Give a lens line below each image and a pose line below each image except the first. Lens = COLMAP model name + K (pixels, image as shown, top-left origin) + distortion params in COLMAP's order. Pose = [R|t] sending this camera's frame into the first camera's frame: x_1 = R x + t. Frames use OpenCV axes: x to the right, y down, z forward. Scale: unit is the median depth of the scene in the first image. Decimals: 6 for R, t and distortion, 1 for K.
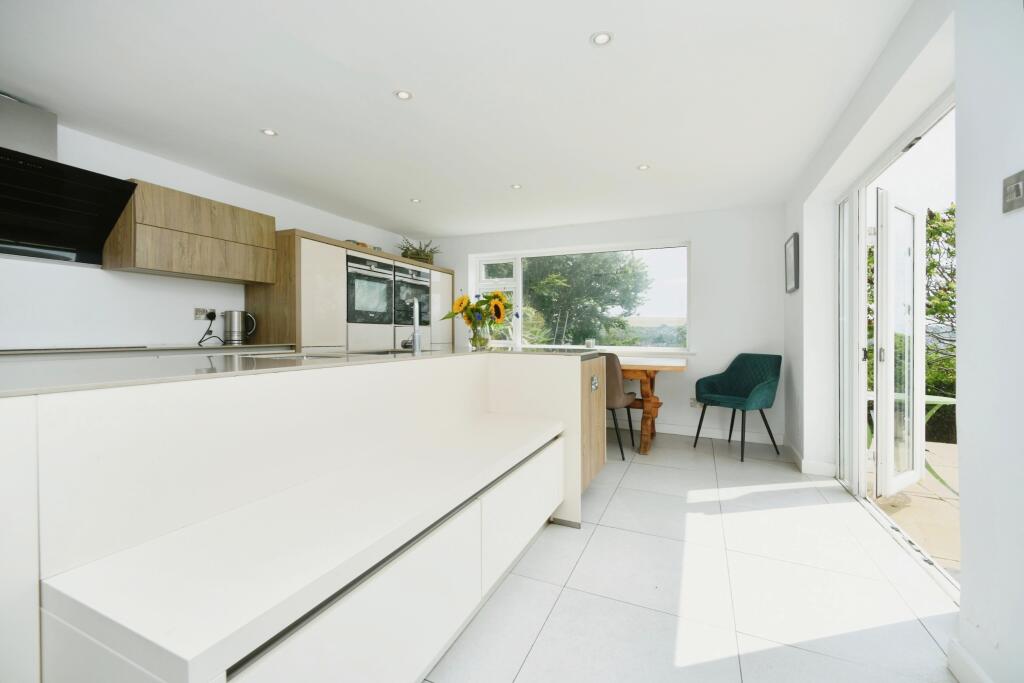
lens RADIAL K [[415.6, 0, 513.6], [0, 415.6, 339.5], [0, 0, 1]] dist [0.001203, -0.000226]
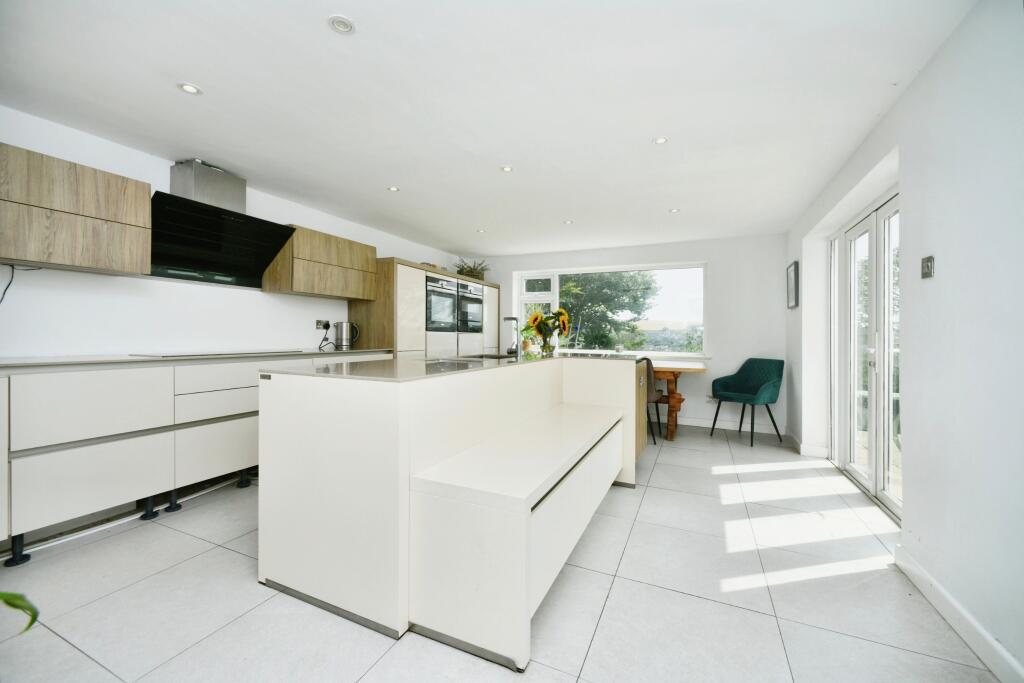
lens RADIAL K [[415.6, 0, 508.4], [0, 415.6, 337.9], [0, 0, 1]] dist [0.001203, -0.000226]
pose [[0.999962, 0.005144, -0.007083, -0.168456], [-0.005189, 0.999966, -0.006380, -0.016337], [0.007049, 0.006417, 0.999955, -0.244124]]
